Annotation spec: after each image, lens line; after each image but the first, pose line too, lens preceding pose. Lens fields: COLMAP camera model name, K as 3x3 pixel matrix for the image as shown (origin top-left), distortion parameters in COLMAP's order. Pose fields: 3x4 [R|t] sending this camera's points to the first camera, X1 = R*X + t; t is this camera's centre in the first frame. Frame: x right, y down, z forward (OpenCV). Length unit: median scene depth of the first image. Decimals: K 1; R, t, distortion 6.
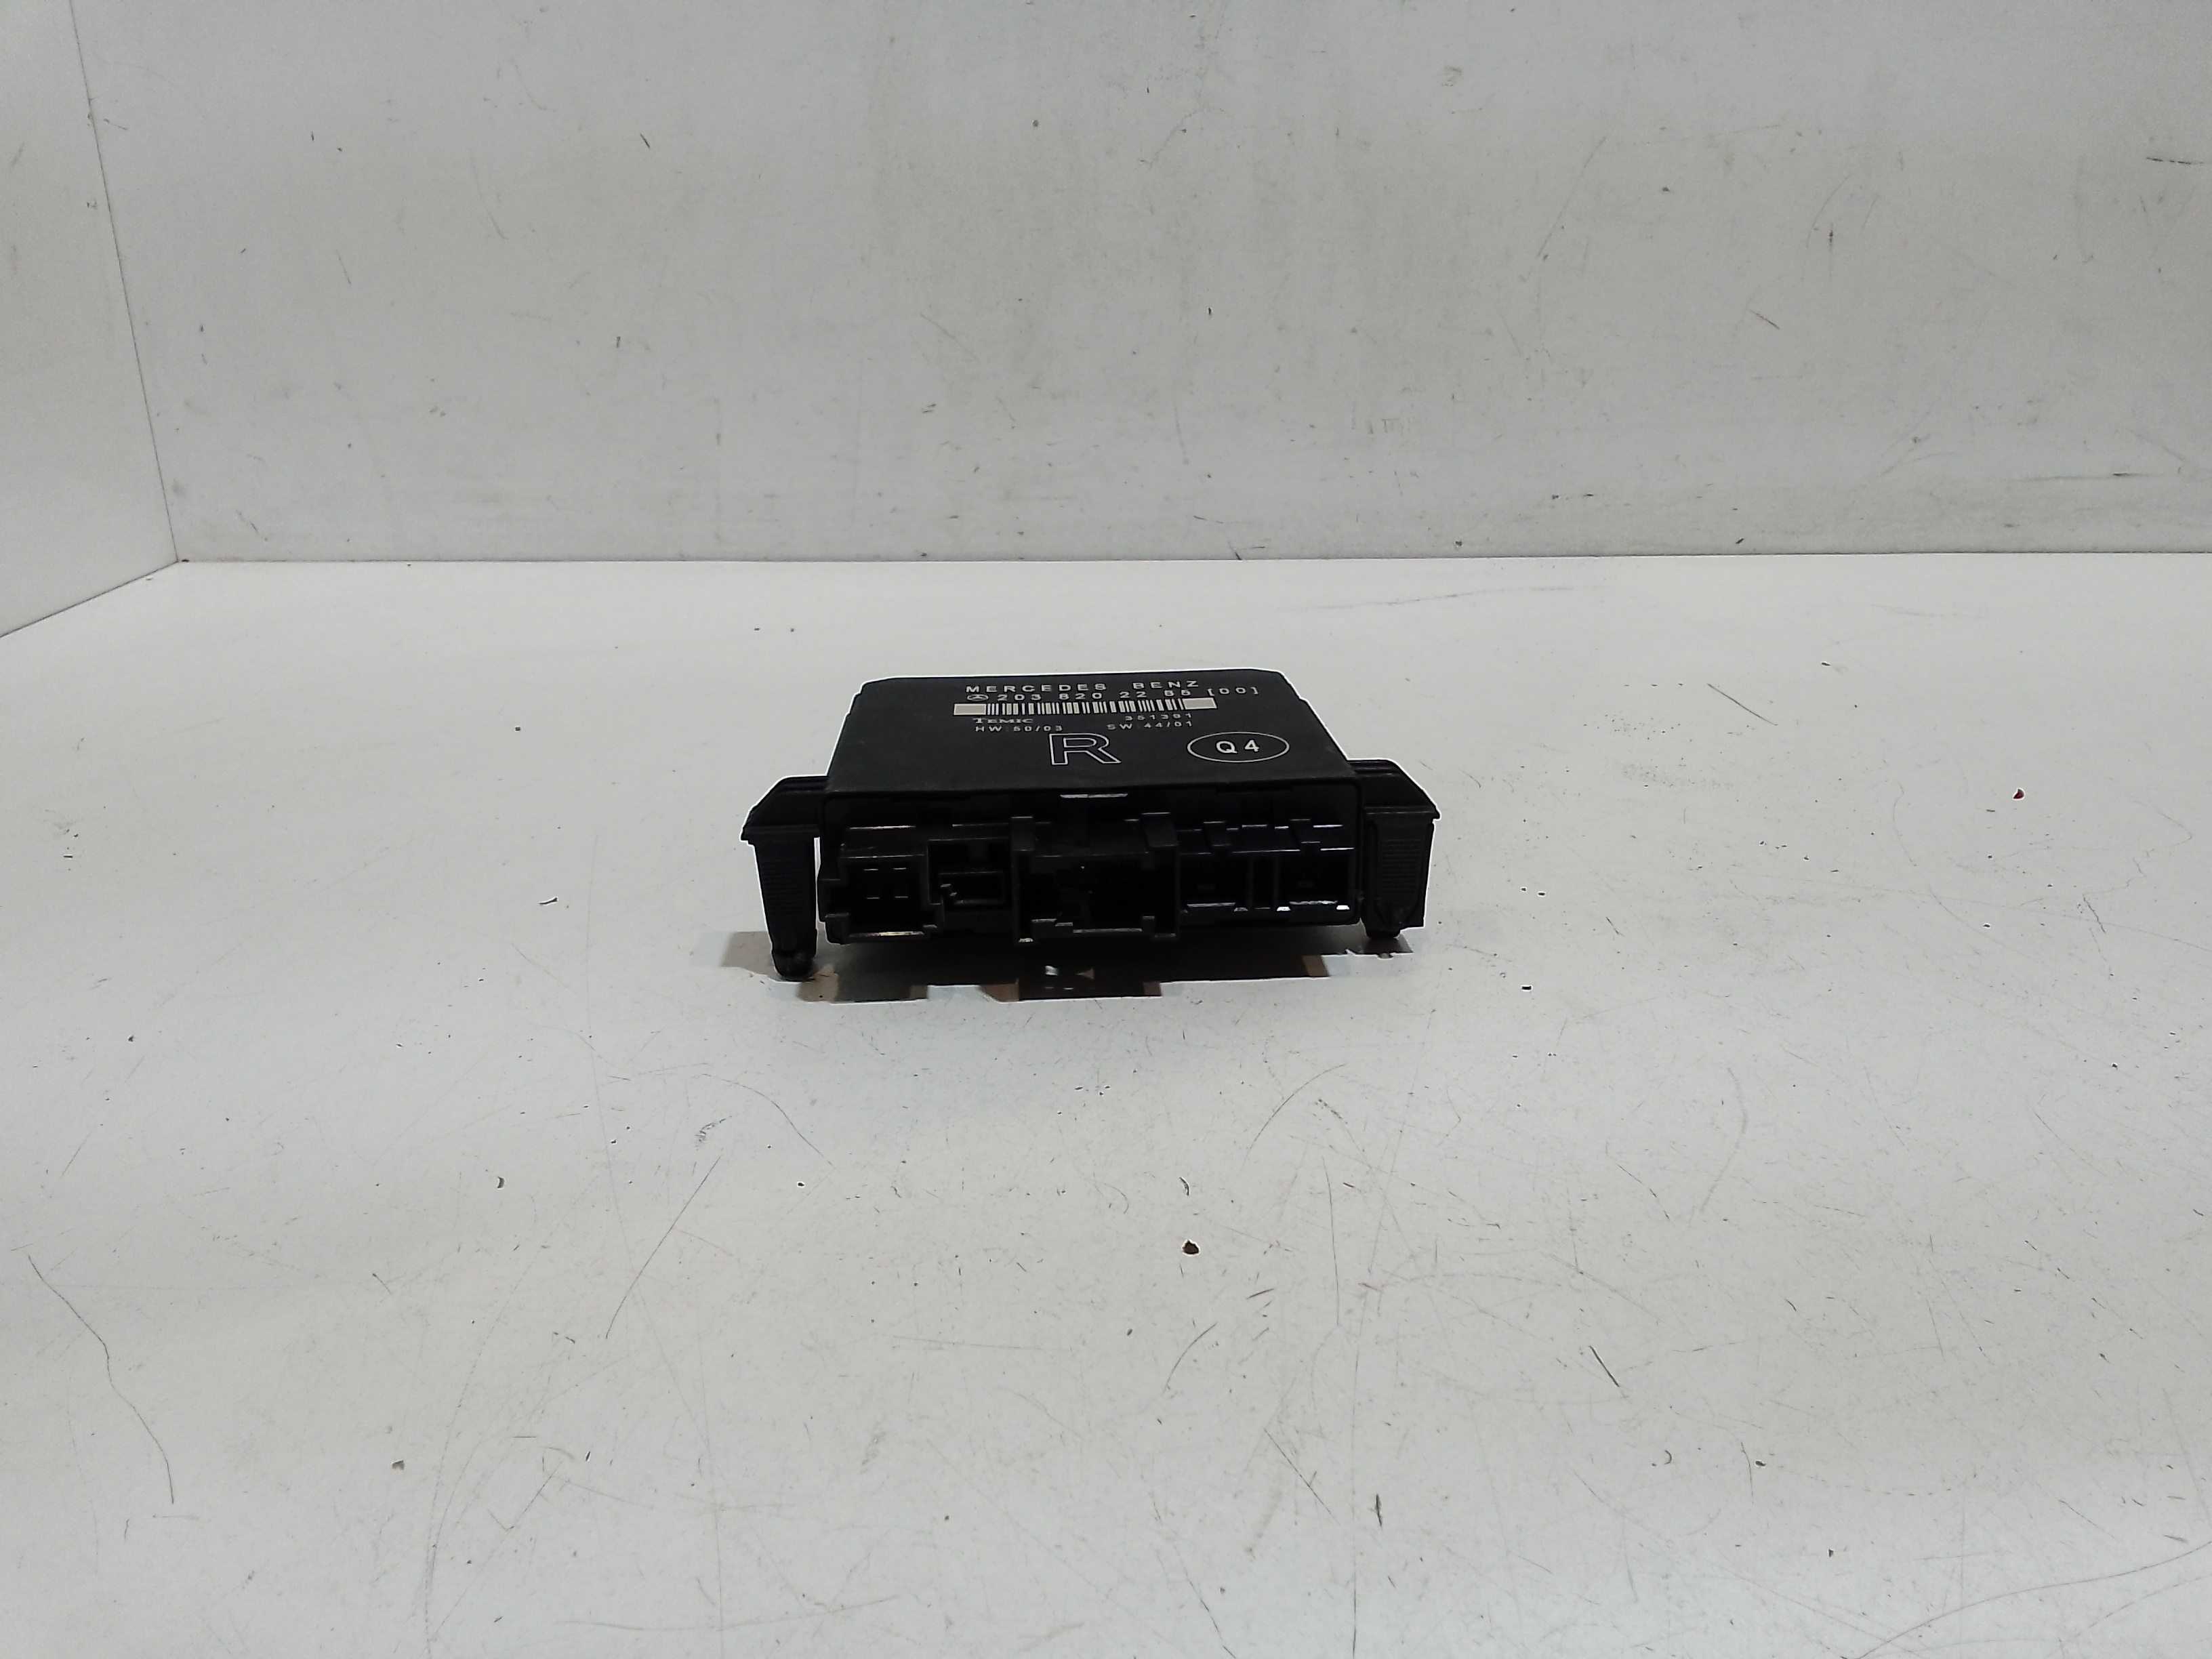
lens RADIAL K [[1719.6, 0, 1106.0], [0, 1719.6, 829.5], [0, 0, 1]] dist [0.066179, -0.112696]
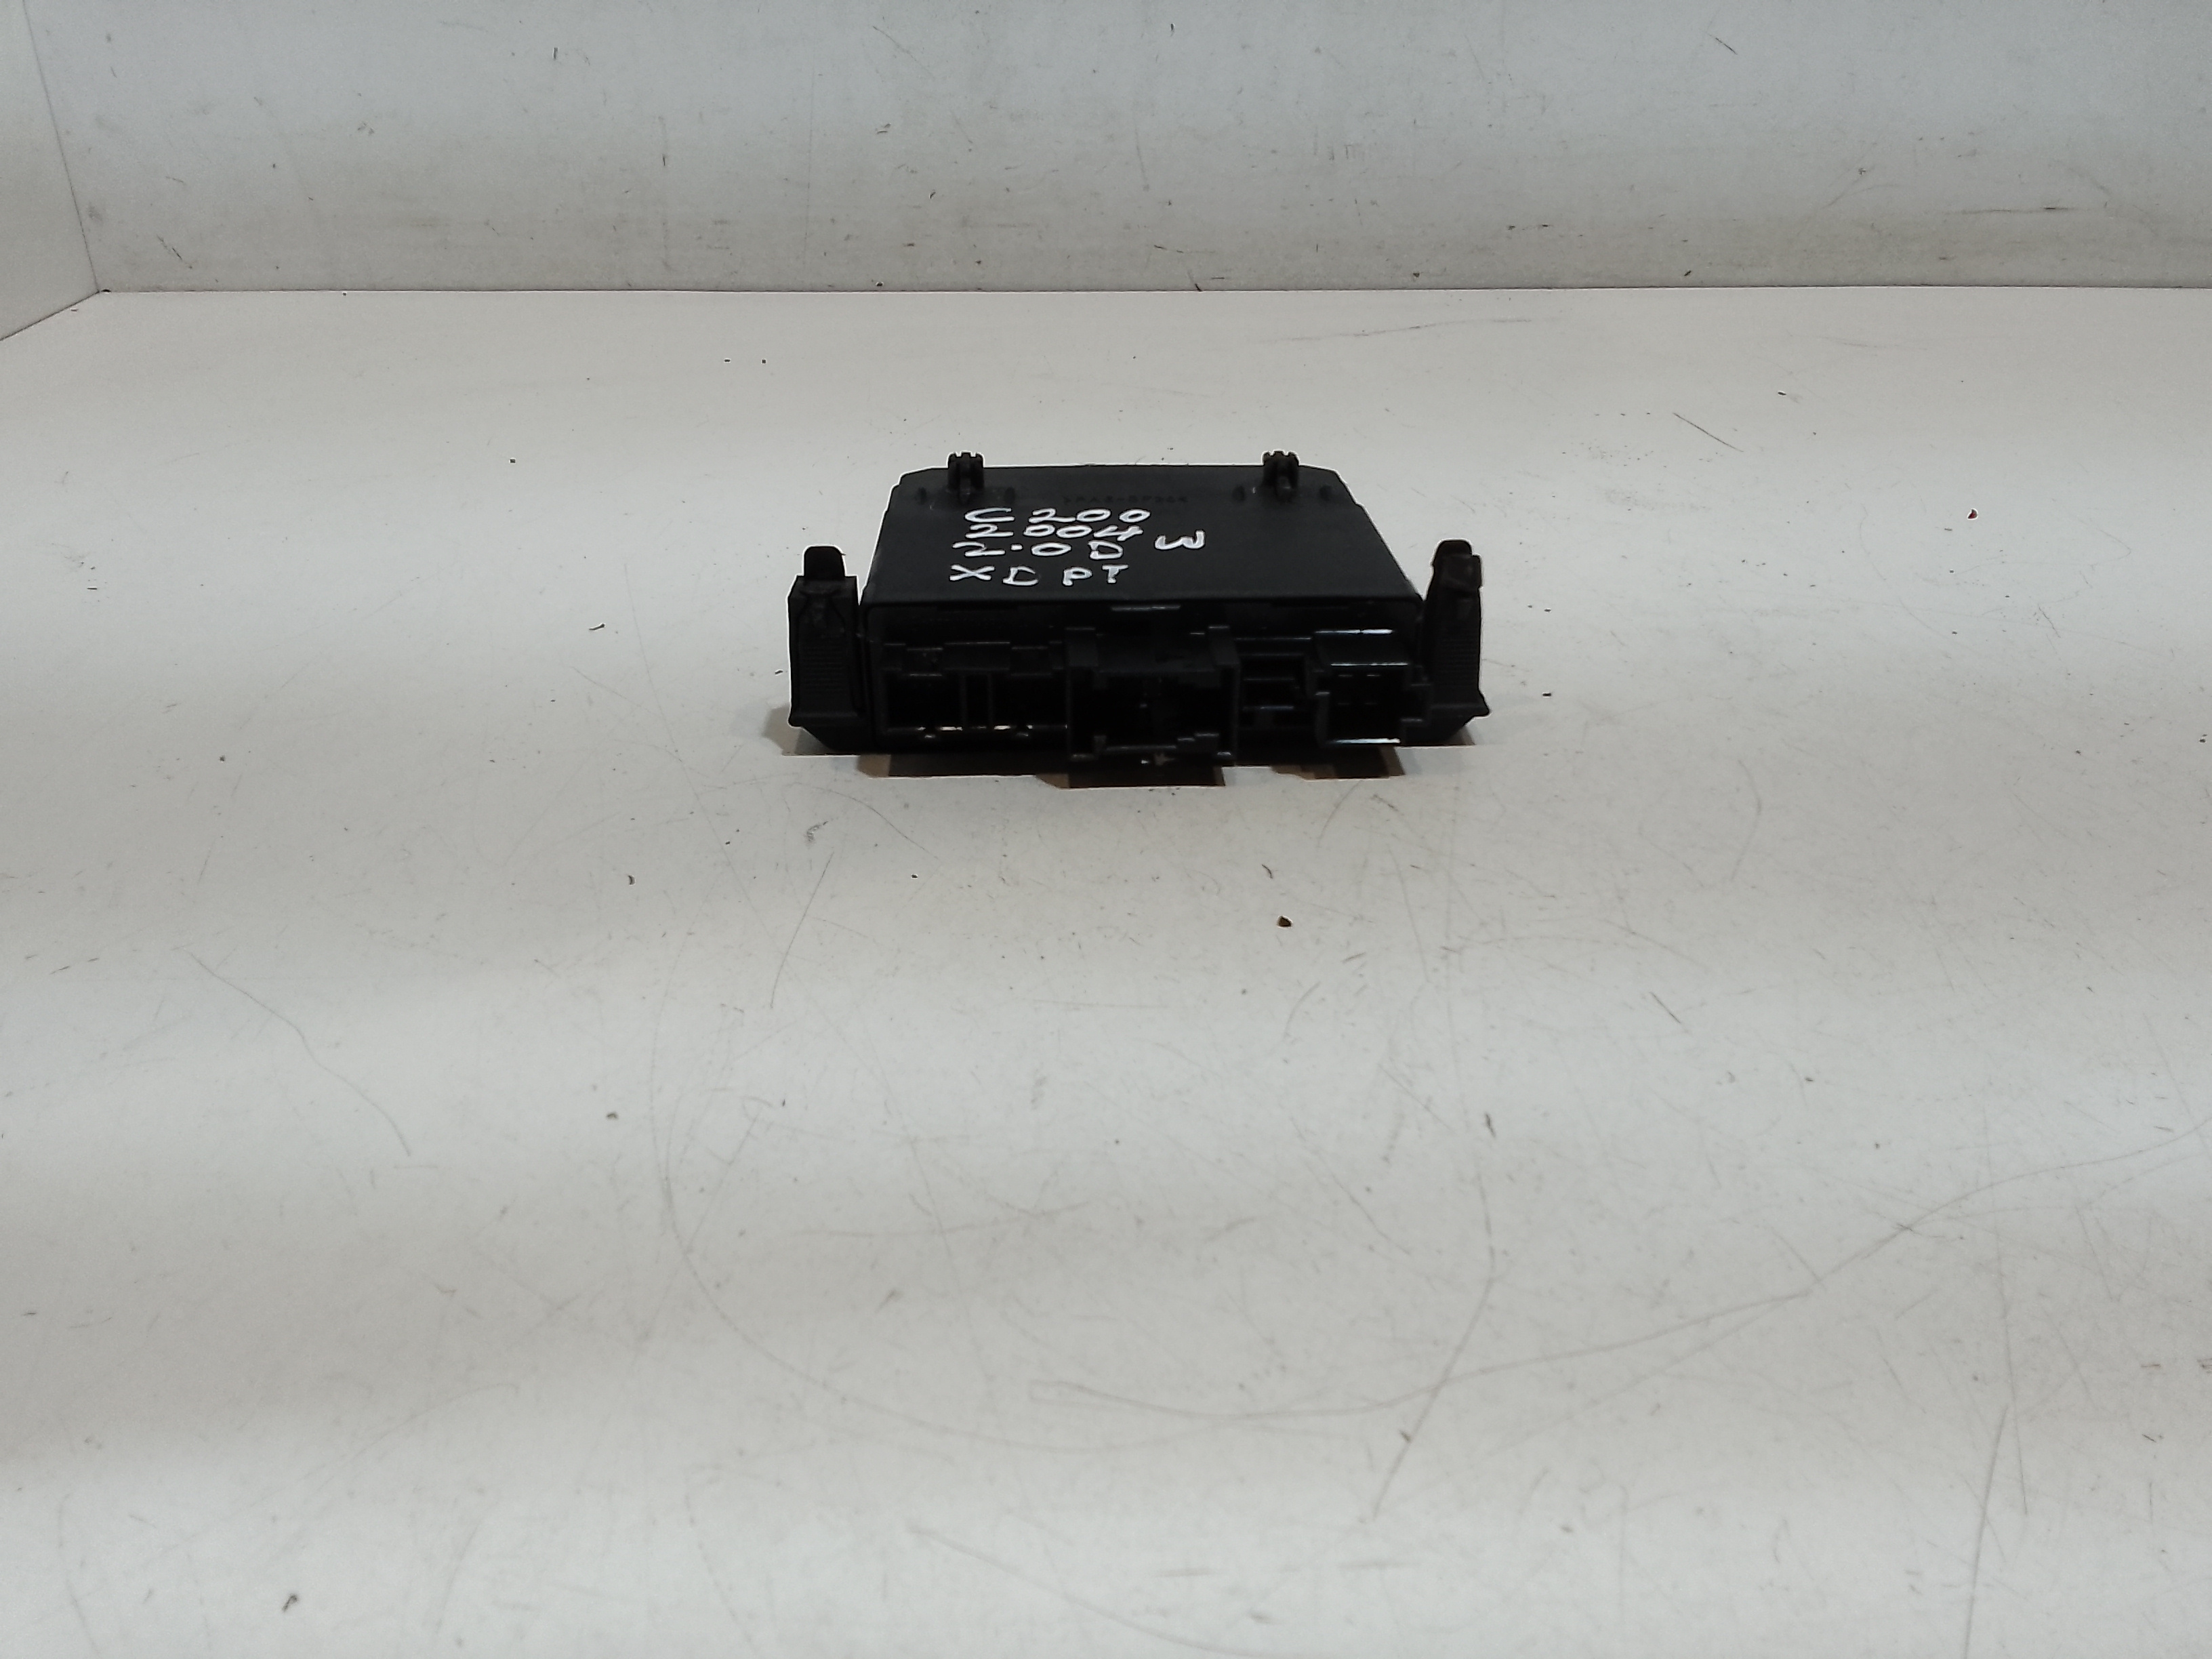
lens RADIAL K [[1713.4, 0, 1106.0], [0, 1713.4, 829.5], [0, 0, 1]] dist [0.065157, -0.105105]
pose [[0.997484, -0.018805, 0.068354, -0.121729], [0.008955, 0.989876, 0.141650, 0.024046], [-0.070326, -0.140682, 0.987554, -0.059600]]
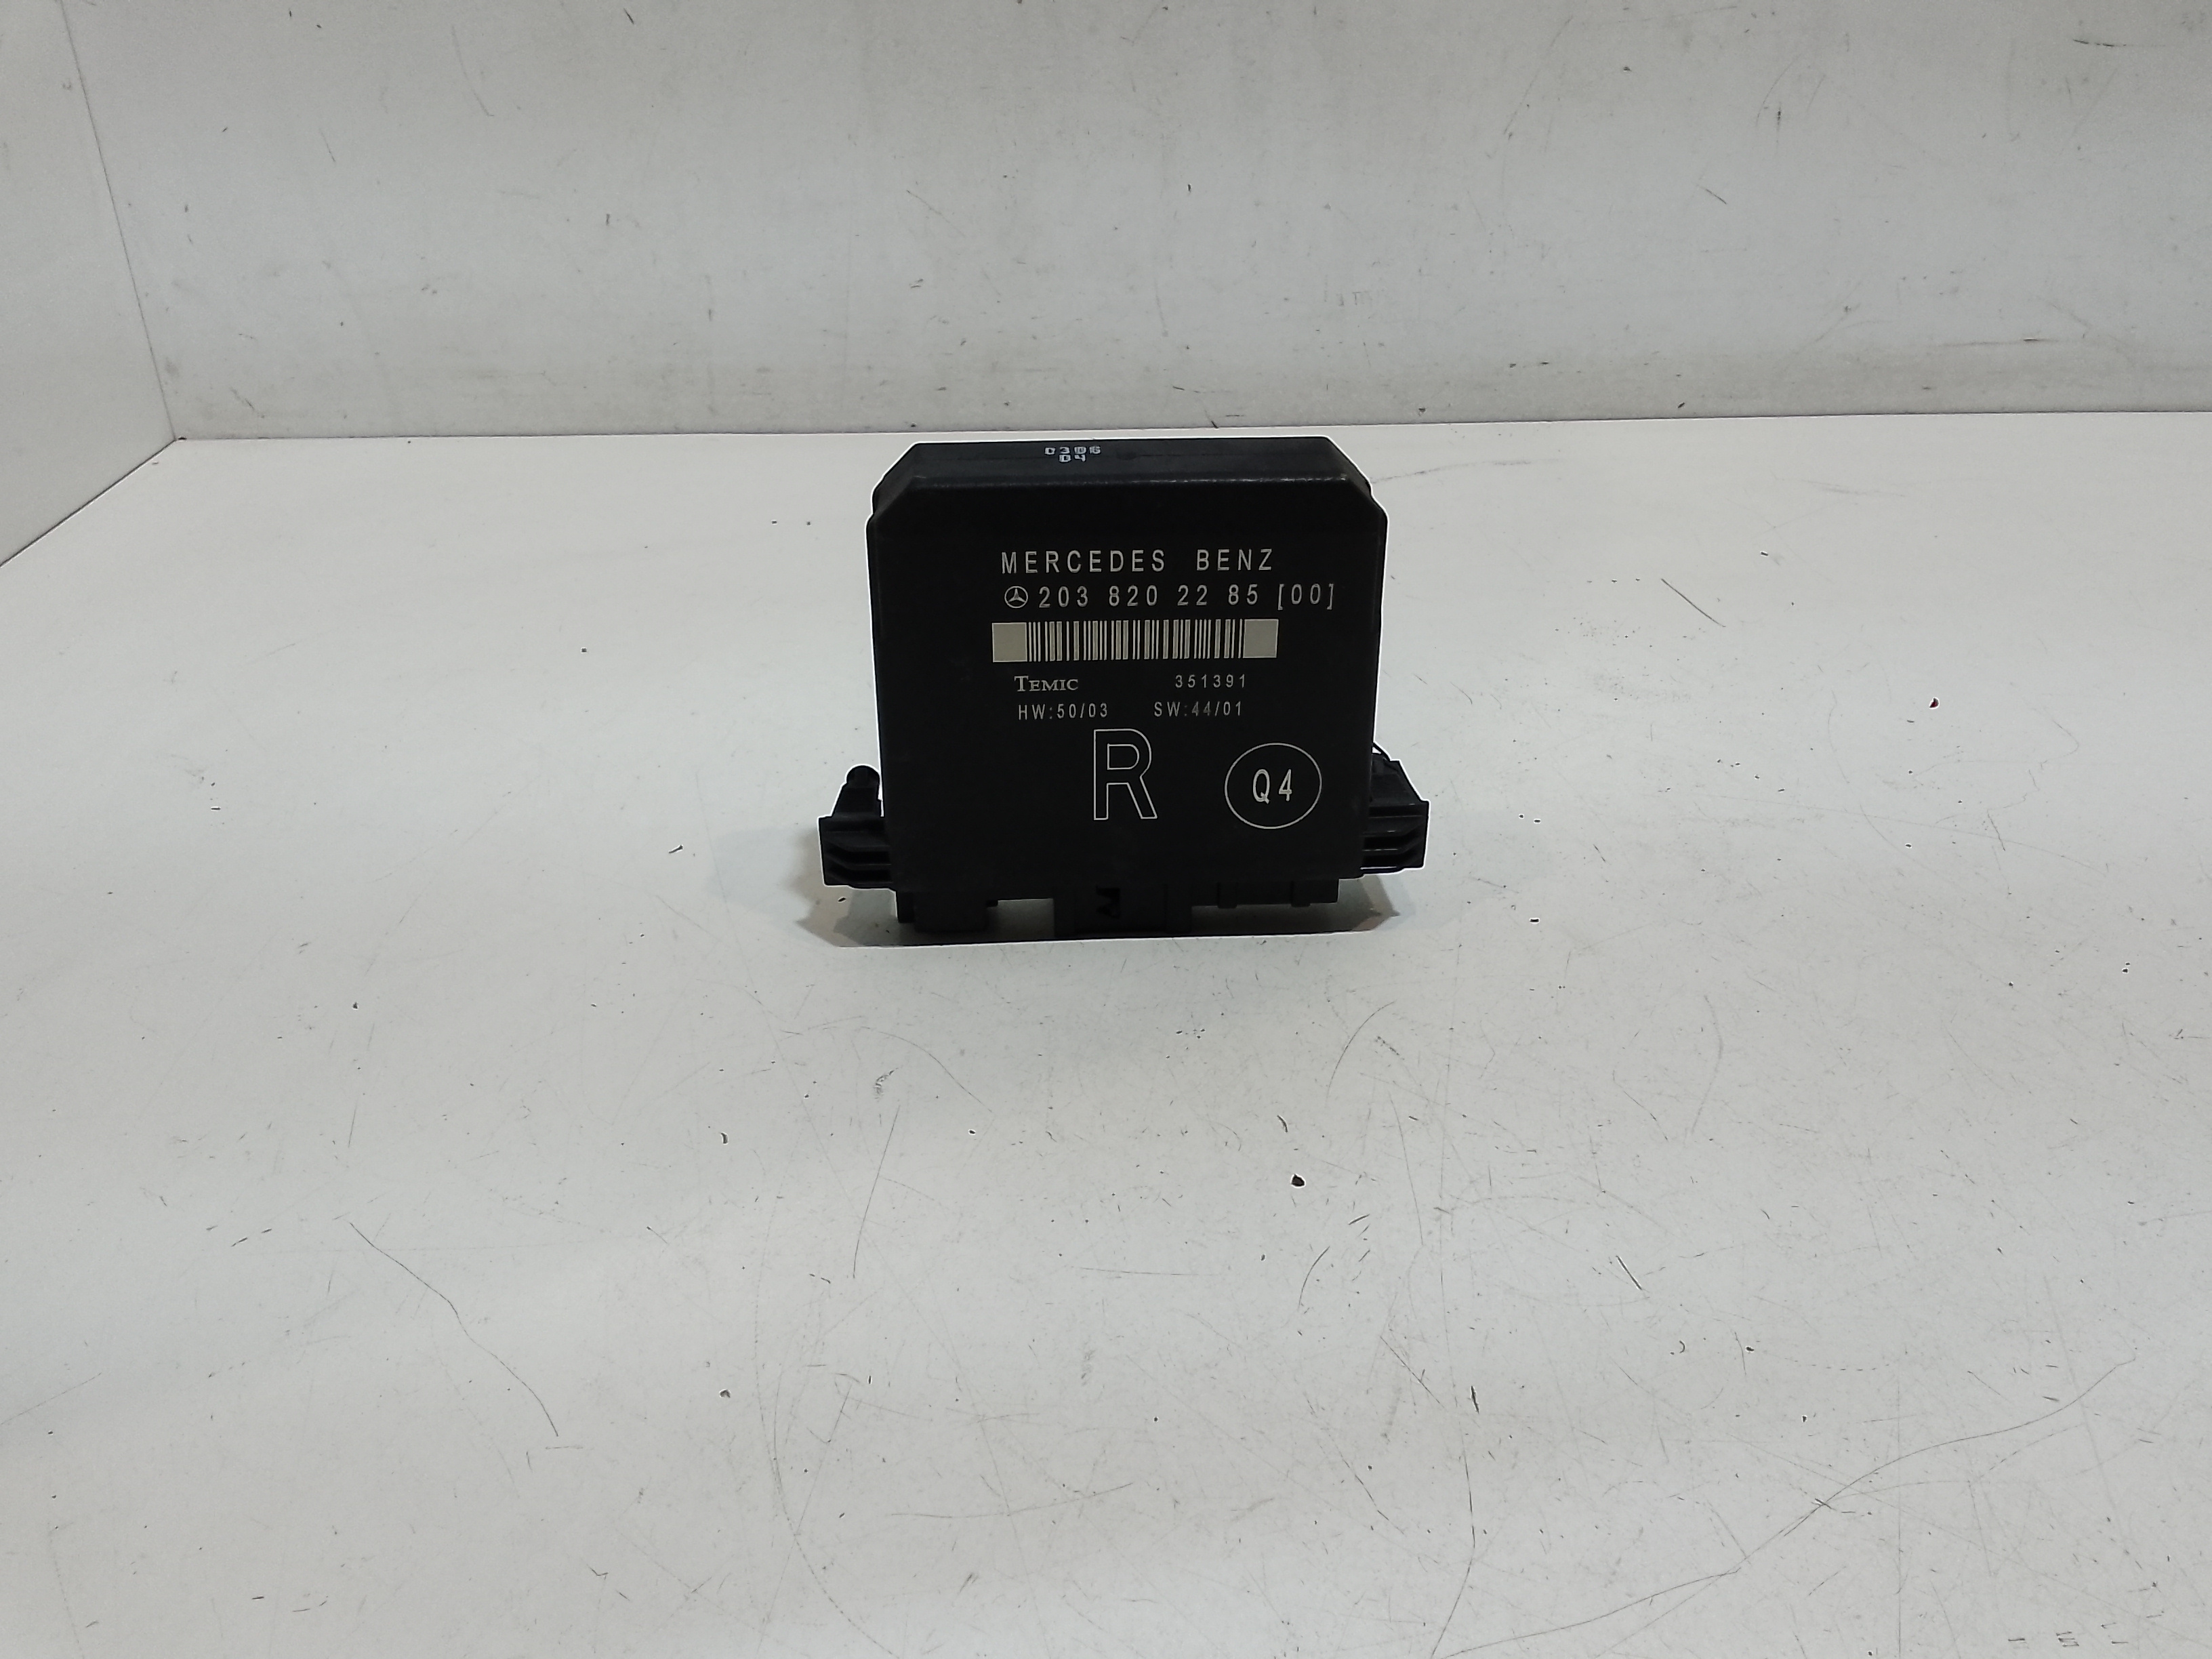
lens RADIAL K [[1719.6, 0, 1106.0], [0, 1719.6, 829.5], [0, 0, 1]] dist [0.066179, -0.112696]
pose [[0.997954, -0.025732, 0.058522, -0.138476], [0.016679, 0.988513, 0.150212, -0.177980], [-0.061715, -0.148929, 0.986920, -0.172629]]
